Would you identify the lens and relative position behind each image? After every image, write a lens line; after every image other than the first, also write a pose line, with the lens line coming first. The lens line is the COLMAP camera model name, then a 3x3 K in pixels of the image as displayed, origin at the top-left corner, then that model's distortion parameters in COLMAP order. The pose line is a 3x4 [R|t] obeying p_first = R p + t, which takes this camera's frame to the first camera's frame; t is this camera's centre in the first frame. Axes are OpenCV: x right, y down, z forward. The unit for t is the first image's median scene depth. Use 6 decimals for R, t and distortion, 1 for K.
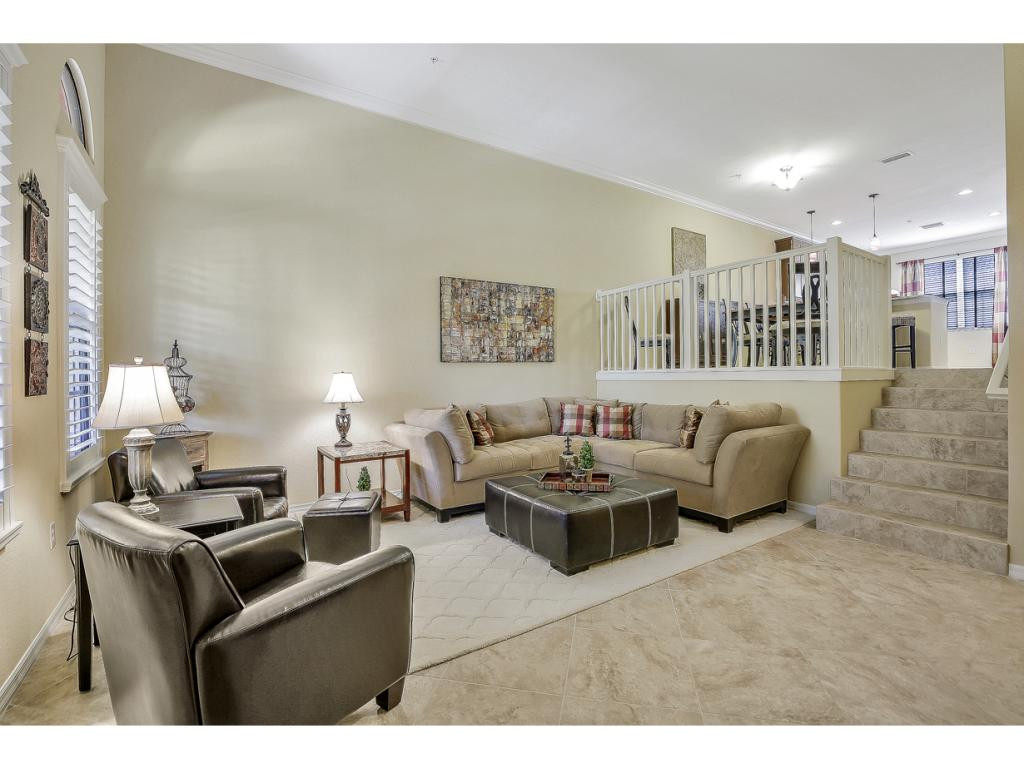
lens RADIAL K [[468.4, 0, 511.4], [0, 468.4, 376.3], [0, 0, 1]] dist [-0.035077, 0.005050]
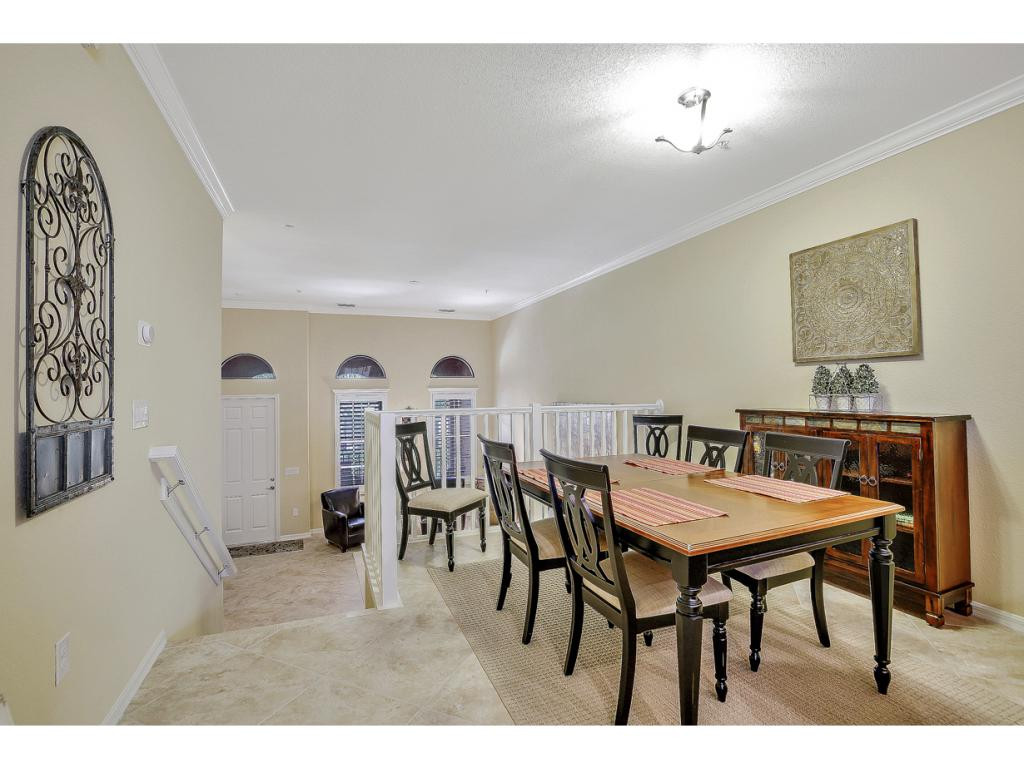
lens RADIAL K [[468.4, 0, 511.4], [0, 468.4, 376.3], [0, 0, 1]] dist [-0.035077, 0.005050]
pose [[-0.177025, -0.012331, -0.984129, 1.180929], [0.002159, 0.999914, -0.012917, -0.265610], [0.984204, -0.004411, -0.176984, 1.066420]]
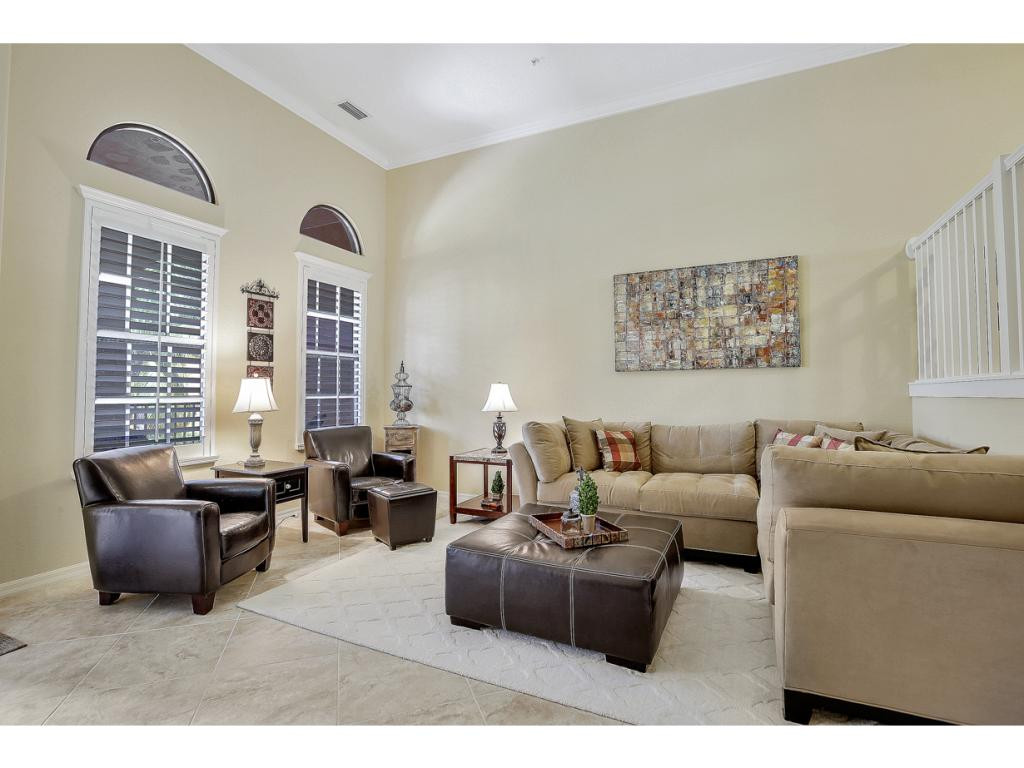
lens RADIAL K [[480.5, 0, 512.2], [0, 480.5, 375.0], [0, 0, 1]] dist [-0.035006, 0.006836]
pose [[0.523477, -0.021487, -0.851769, 0.490111], [-0.010700, 0.999437, -0.031788, 0.006571], [0.851973, 0.025754, 0.522952, 0.341860]]
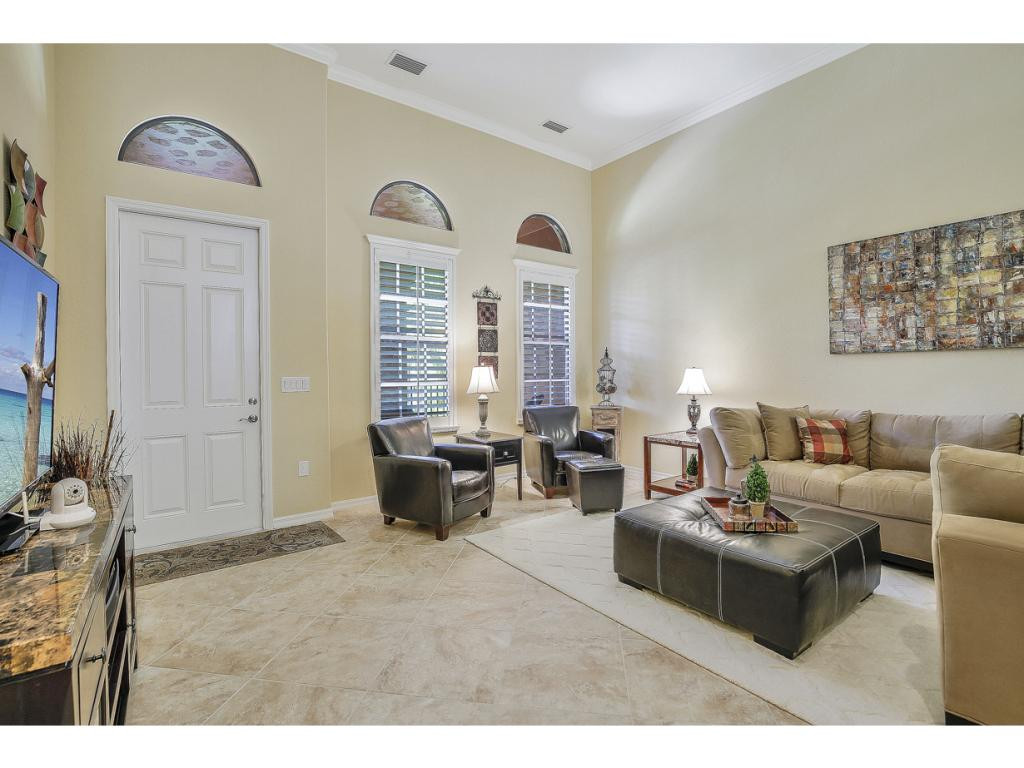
lens RADIAL K [[468.4, 0, 511.4], [0, 468.4, 376.3], [0, 0, 1]] dist [-0.035077, 0.005050]
pose [[0.065830, 0.016947, -0.997687, 0.567607], [-0.003373, 0.999854, 0.016761, -0.003690], [0.997825, 0.002262, 0.065877, 0.384099]]
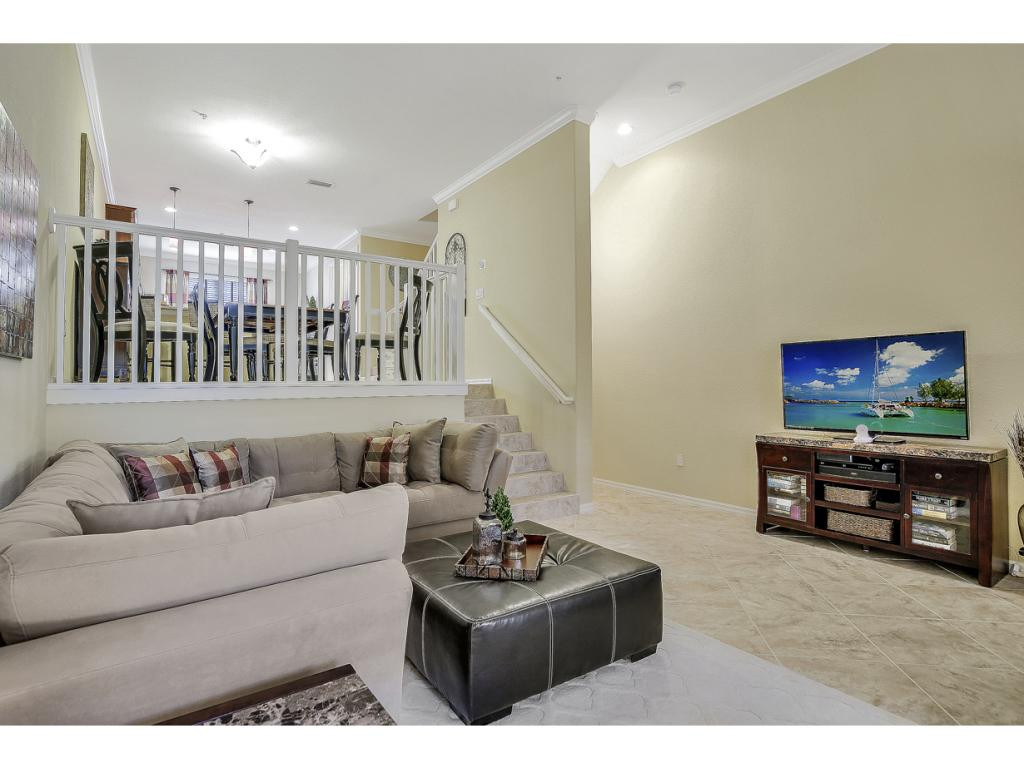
lens RADIAL K [[528.3, 0, 514.9], [0, 528.3, 365.8], [0, 0, 1]] dist [-0.001279, -0.000738]
pose [[-0.050368, 0.047716, 0.997590, -0.402285], [0.015395, 0.998776, -0.046995, 0.000879], [-0.998612, 0.012991, -0.051041, 0.679986]]
